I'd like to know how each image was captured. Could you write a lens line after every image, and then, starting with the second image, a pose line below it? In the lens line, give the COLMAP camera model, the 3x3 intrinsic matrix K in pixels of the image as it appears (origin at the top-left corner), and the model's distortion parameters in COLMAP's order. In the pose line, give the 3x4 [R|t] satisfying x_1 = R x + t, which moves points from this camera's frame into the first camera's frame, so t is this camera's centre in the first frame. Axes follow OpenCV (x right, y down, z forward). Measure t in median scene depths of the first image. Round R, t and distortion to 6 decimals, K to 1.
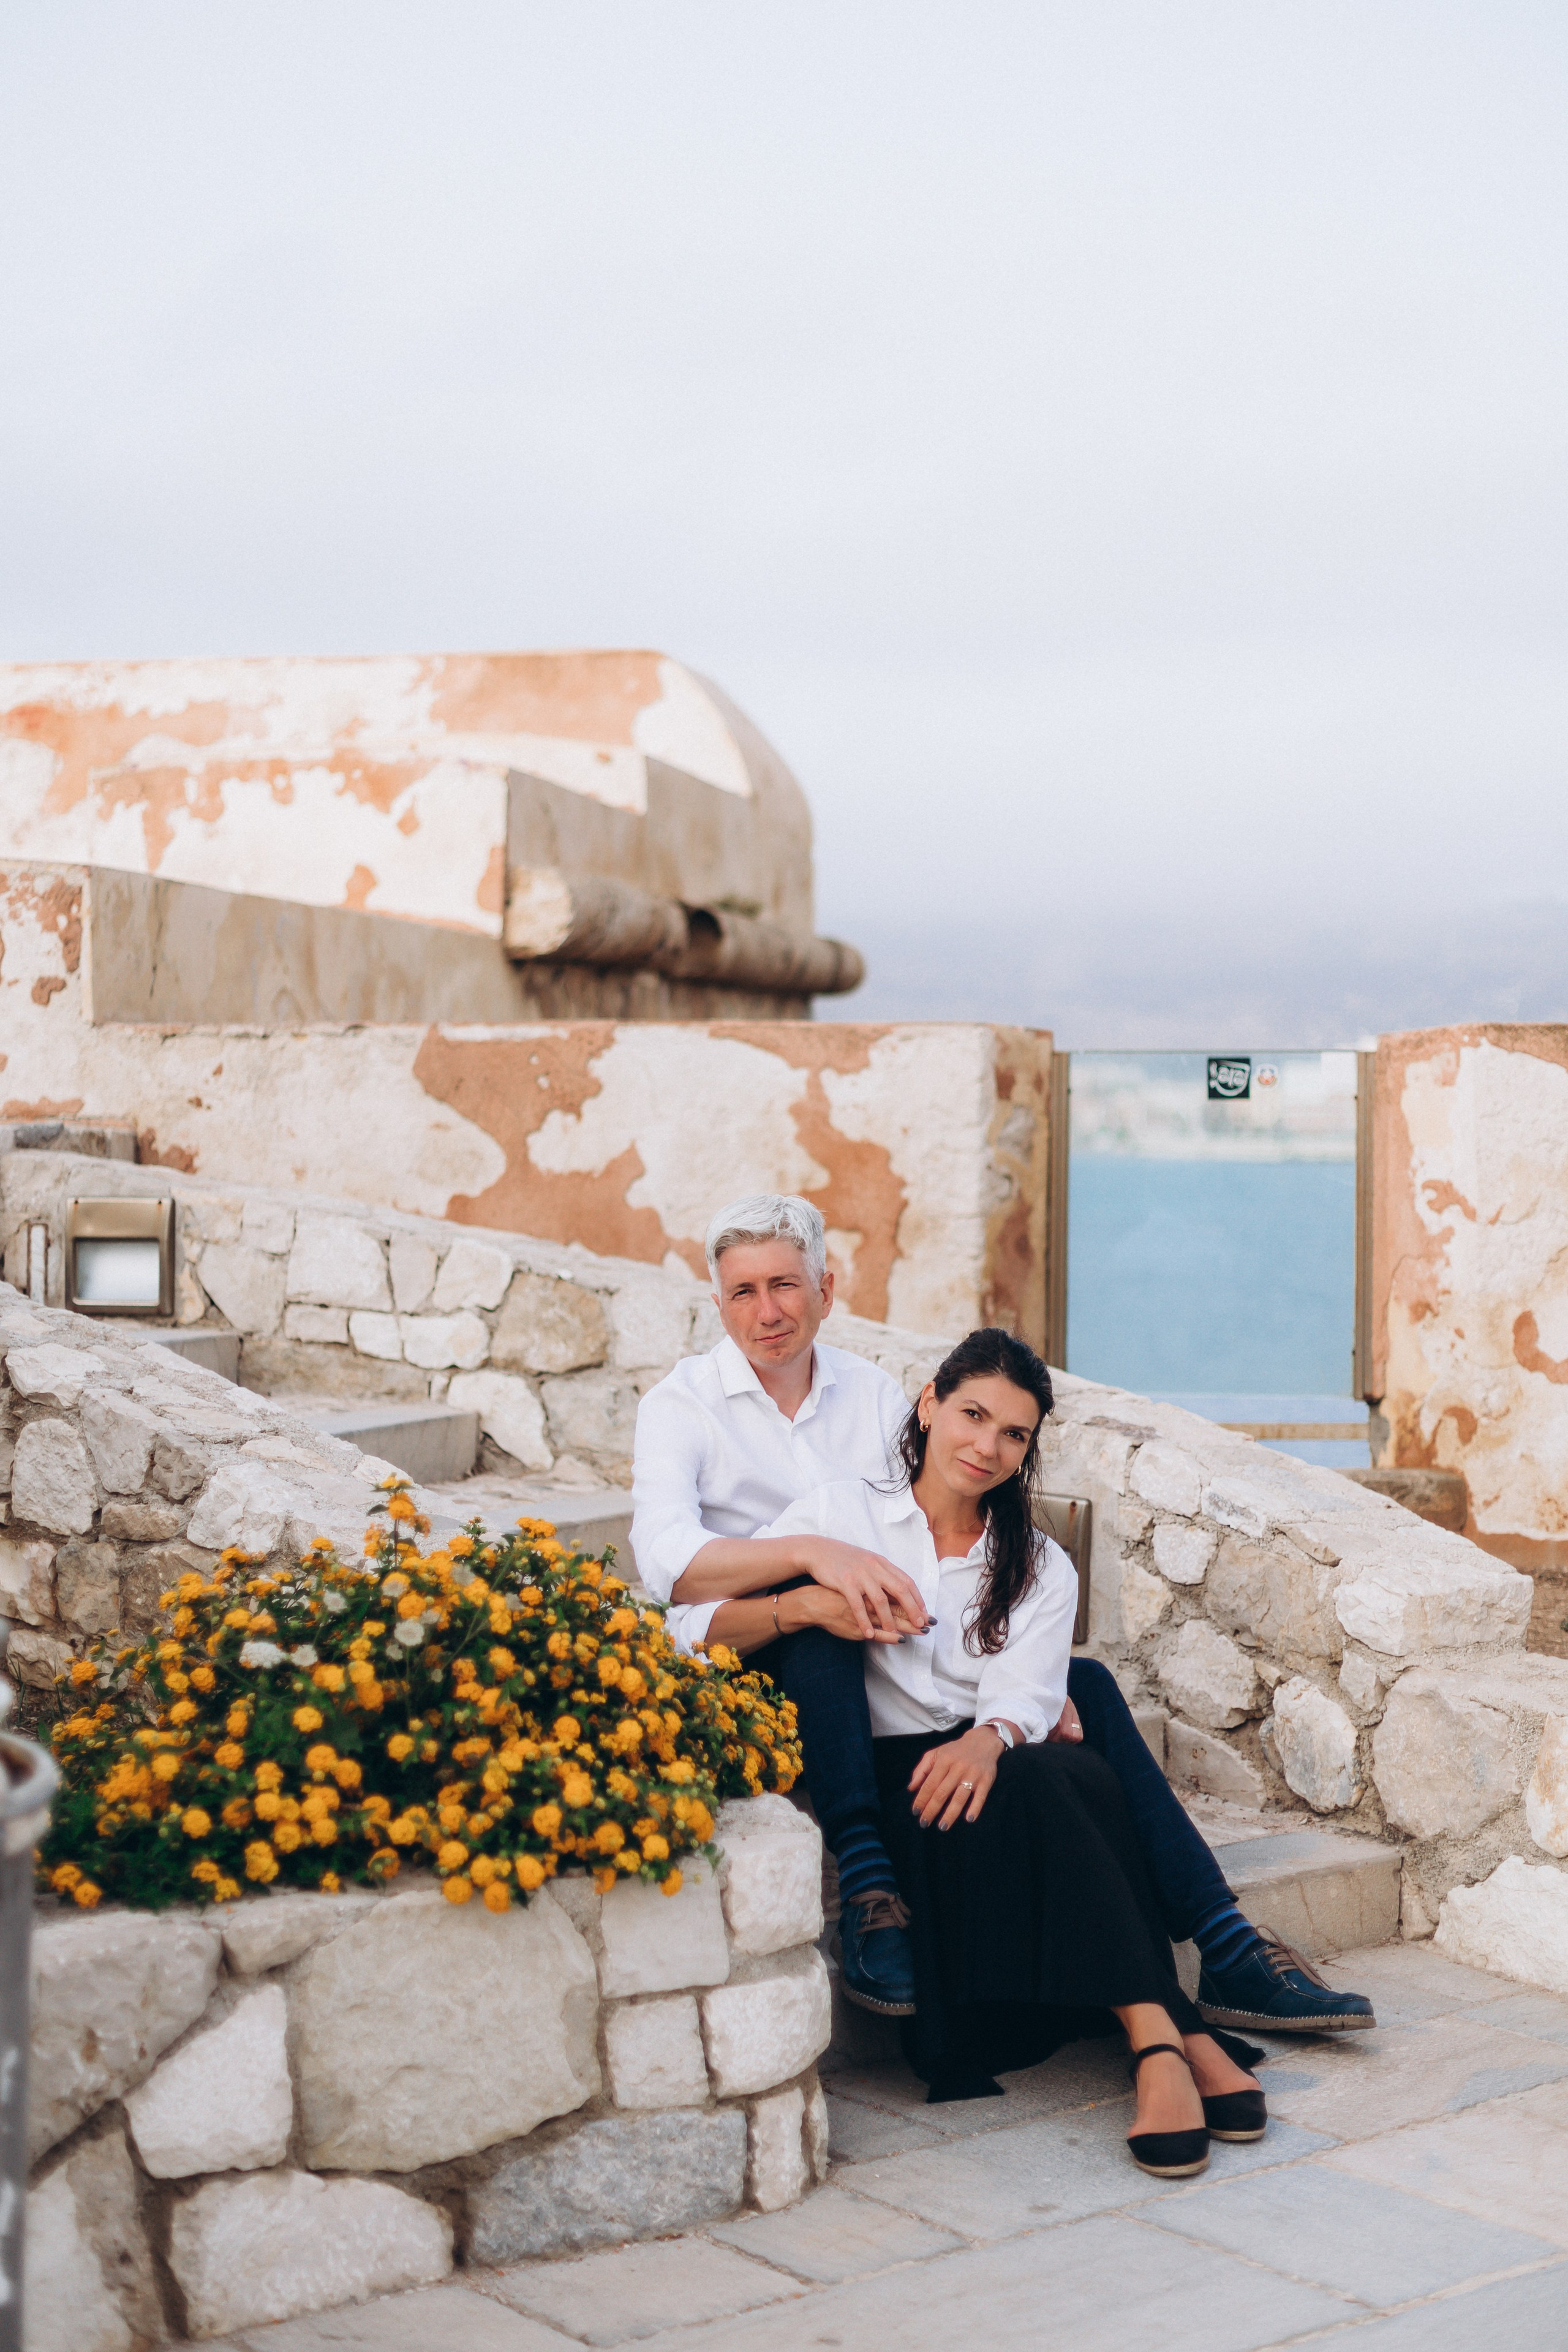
lens RADIAL K [[3451.4, 0, 786.3], [0, 3451.4, 1139.1], [0, 0, 1]] dist [-0.007229, -0.014450]
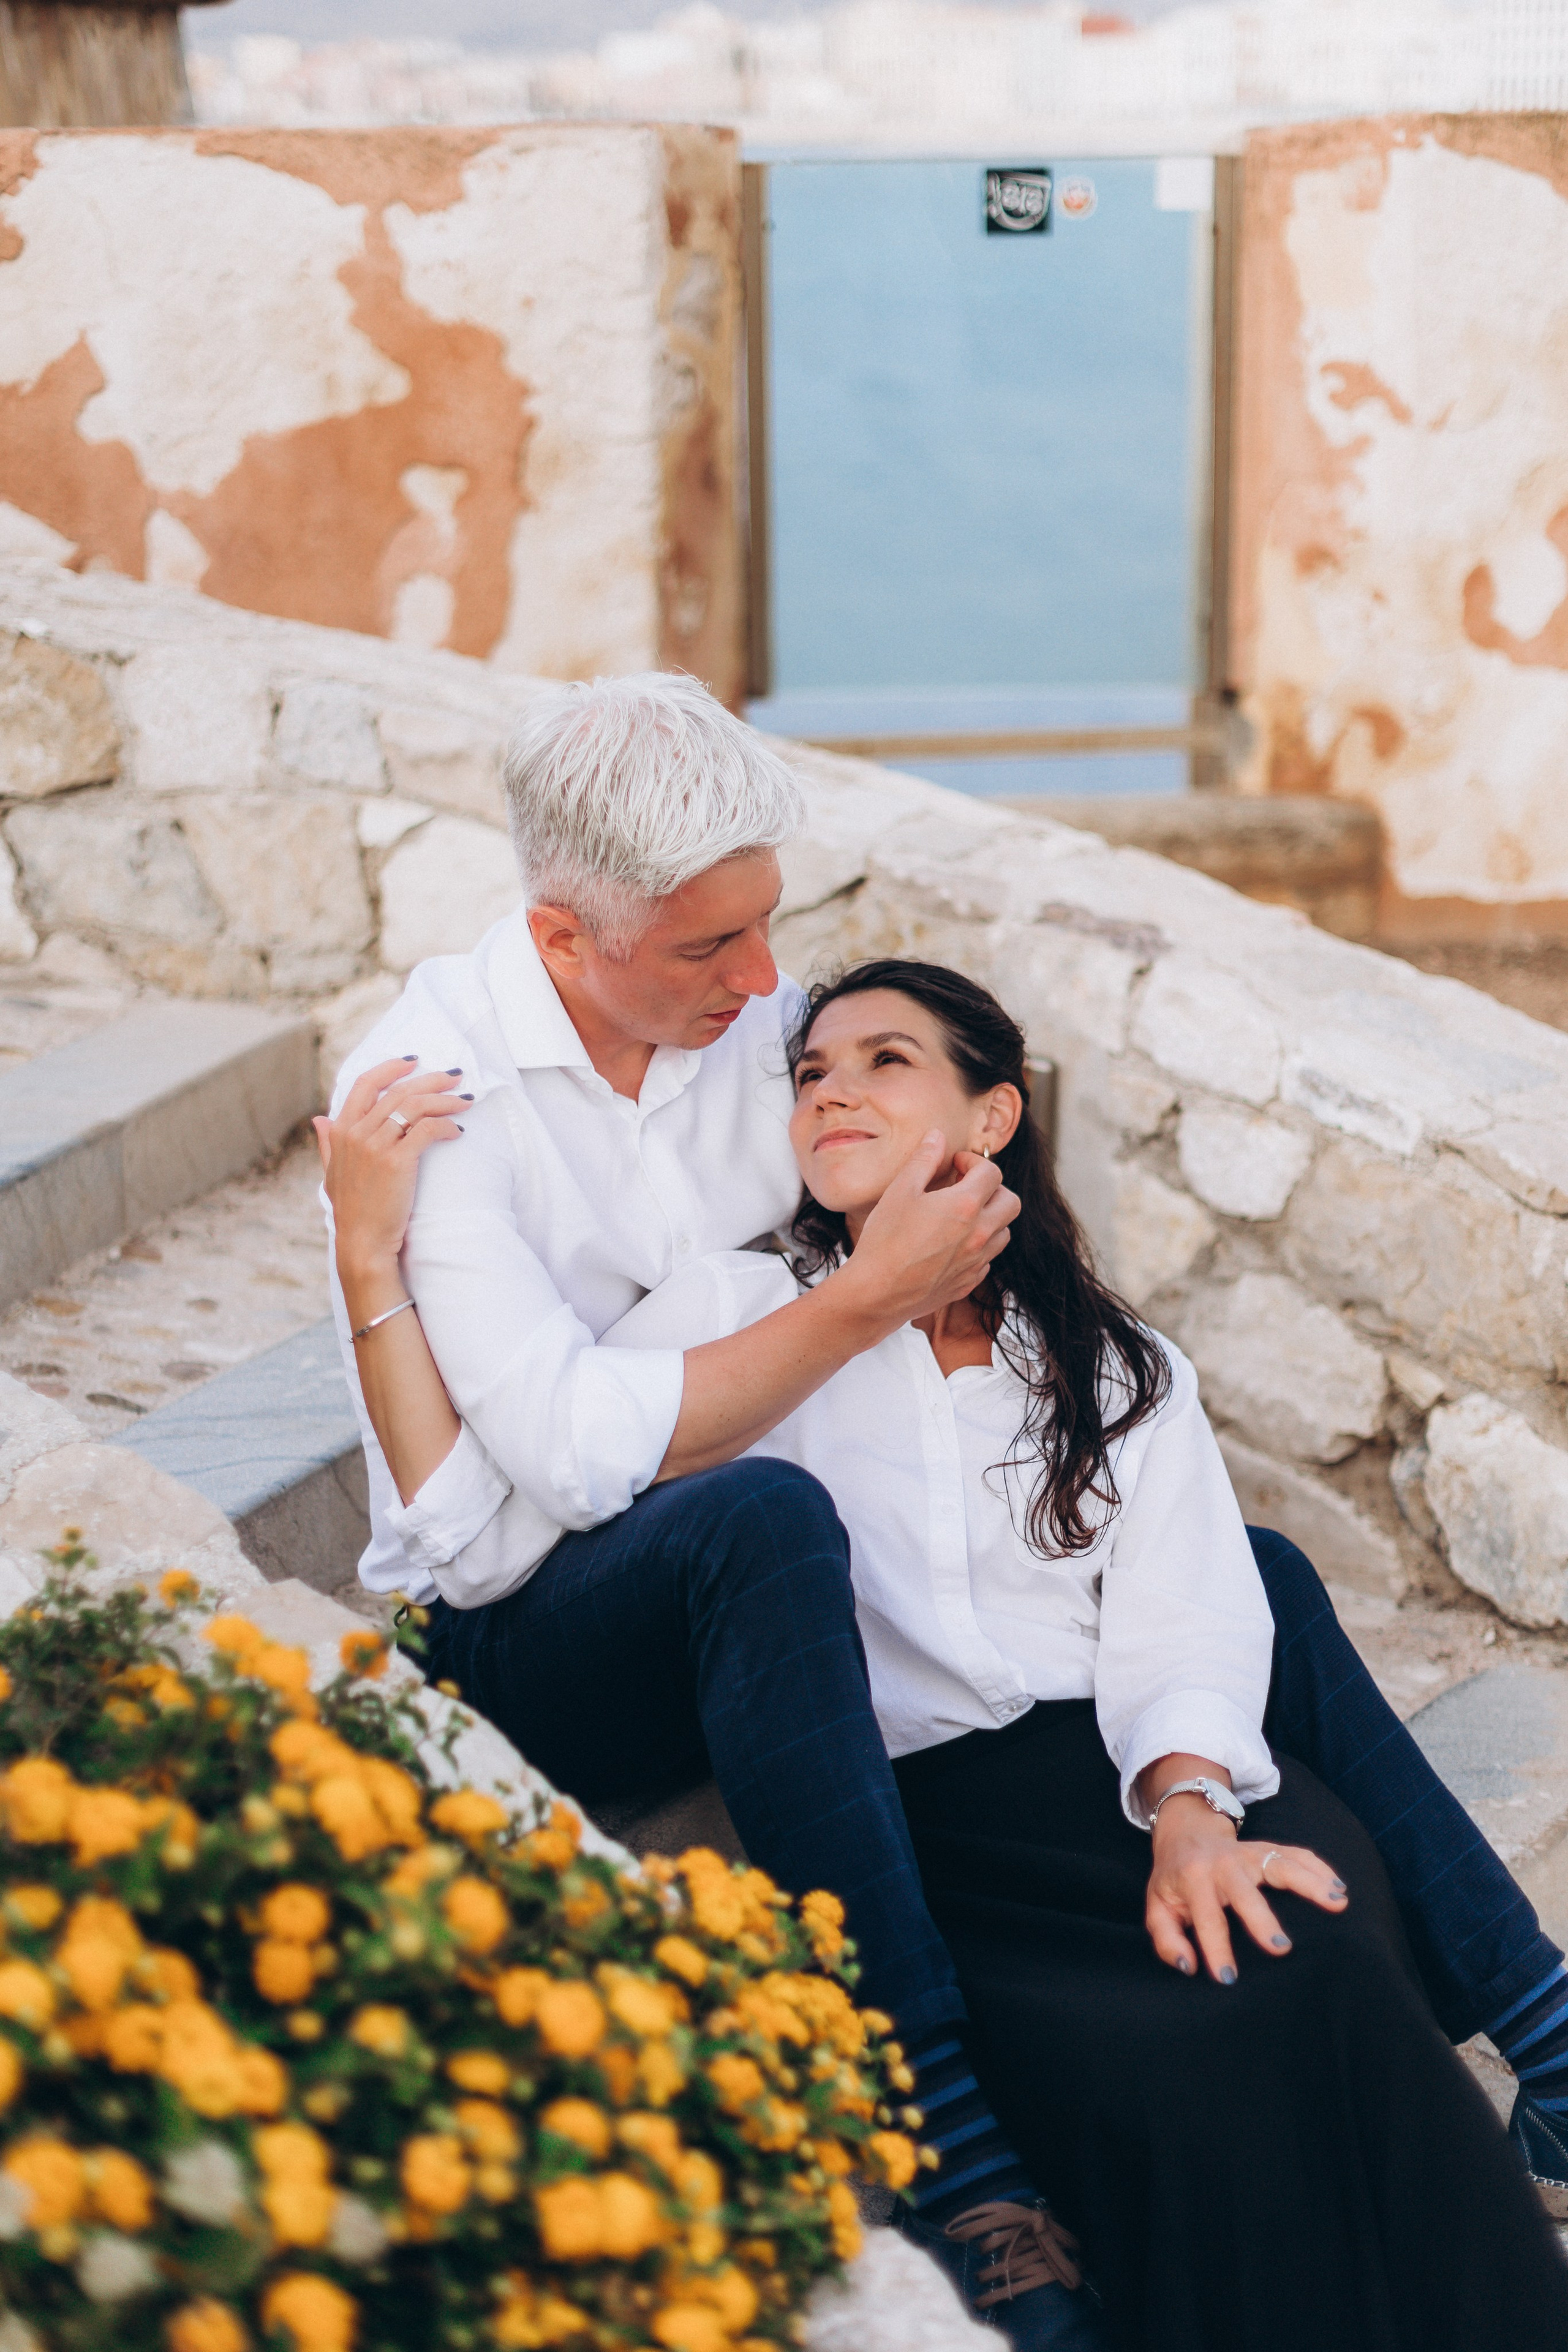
lens RADIAL K [[3451.4, 0, 786.3], [0, 3451.4, 1139.1], [0, 0, 1]] dist [-0.007229, -0.014450]
pose [[0.979165, -0.076950, 0.187920, -0.055575], [0.019833, 0.957235, 0.288630, -0.042301], [-0.202094, -0.278889, 0.938818, 0.411763]]
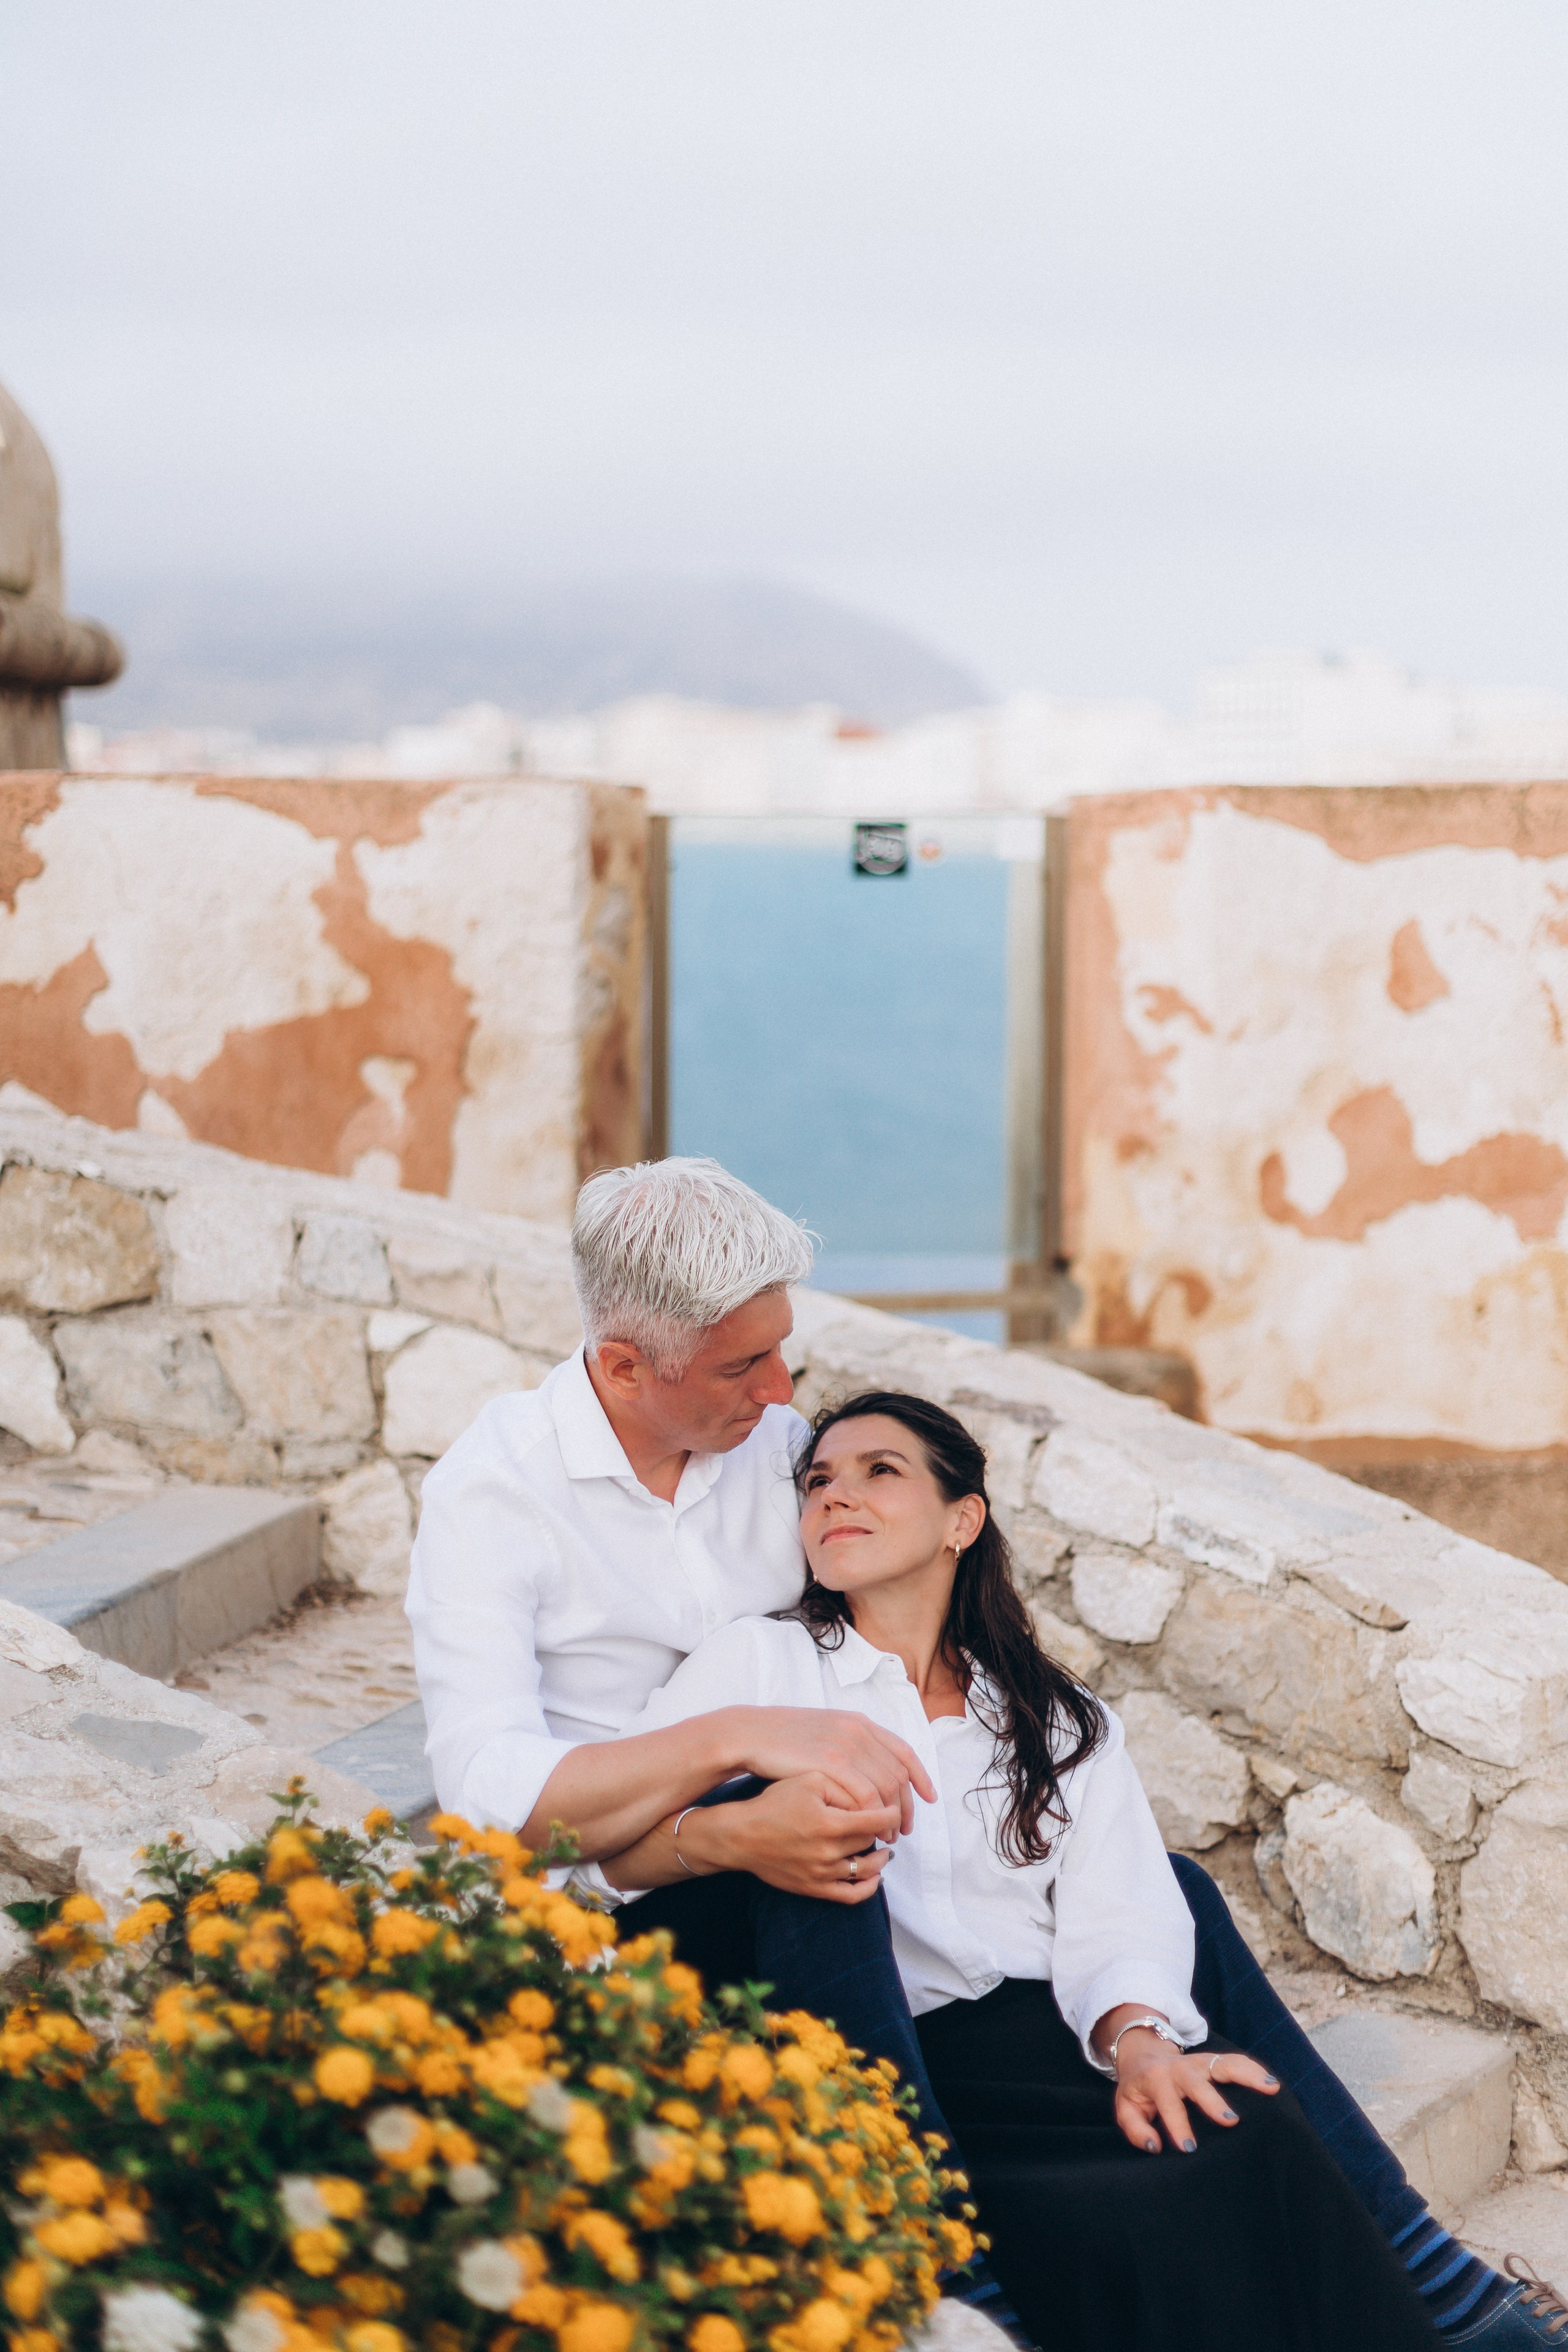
lens RADIAL K [[3358.1, 0, 784.0], [0, 3358.1, 1176.0], [0, 0, 1]] dist [0.008432, -0.032235]
pose [[0.962771, -0.030970, 0.268539, -0.109620], [0.000846, 0.993756, 0.111573, -0.033144], [-0.270317, -0.107192, 0.956786, 0.328545]]
